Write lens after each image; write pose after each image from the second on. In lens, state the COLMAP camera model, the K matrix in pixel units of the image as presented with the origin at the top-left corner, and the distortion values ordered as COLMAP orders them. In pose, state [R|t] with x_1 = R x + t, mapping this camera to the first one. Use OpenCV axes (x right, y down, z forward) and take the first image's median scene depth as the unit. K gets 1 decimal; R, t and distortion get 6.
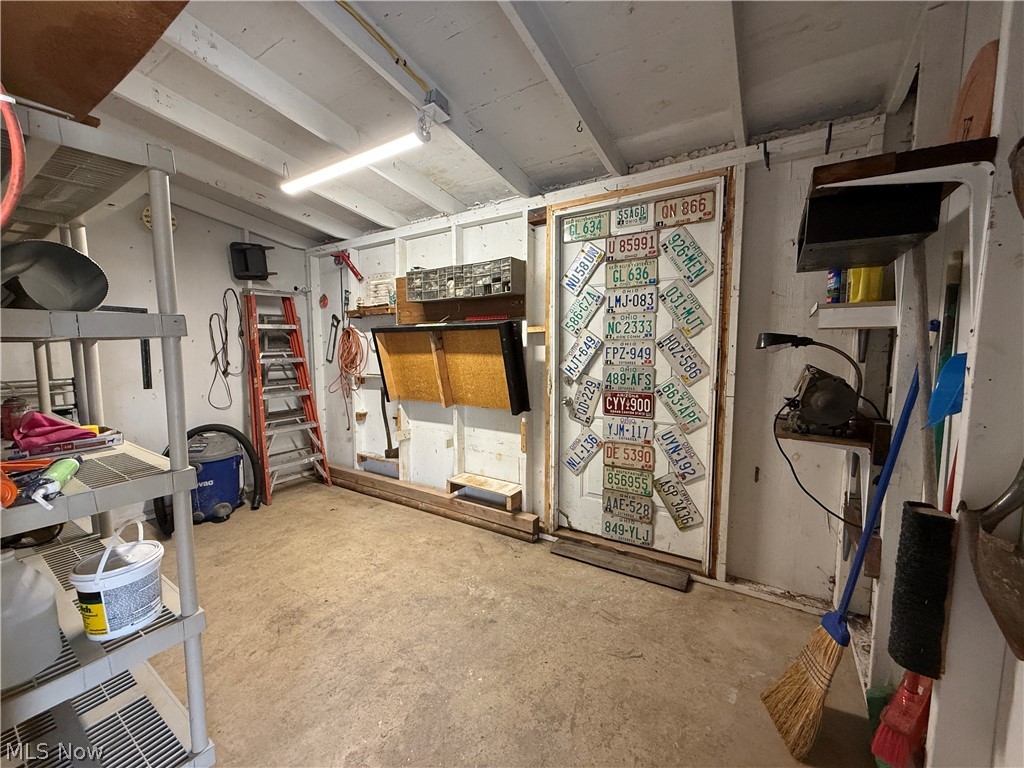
lens RADIAL K [[407.3, 0, 511.4], [0, 407.3, 384.3], [0, 0, 1]] dist [0.000444, 0.000292]
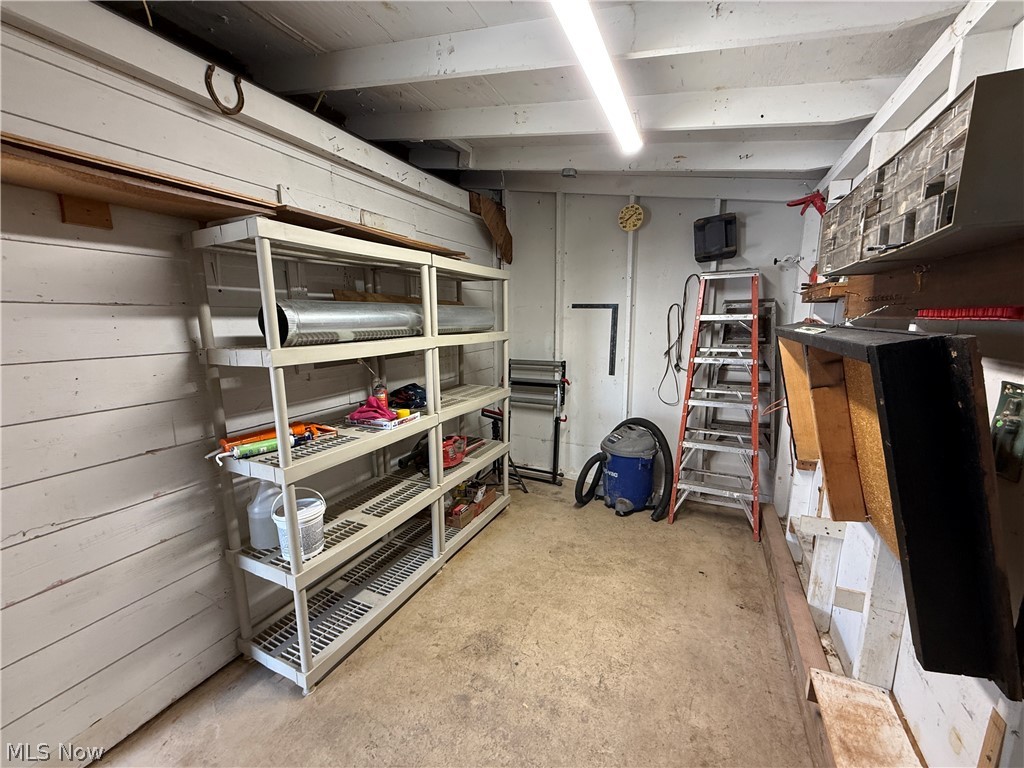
lens RADIAL K [[407.3, 0, 510.1], [0, 407.3, 383.5], [0, 0, 1]] dist [0.000444, 0.000292]
pose [[0.125155, 0.164893, -0.978339, 0.181006], [-0.086884, 0.984125, 0.154754, -0.112535], [0.988326, 0.065633, 0.137495, 0.541650]]
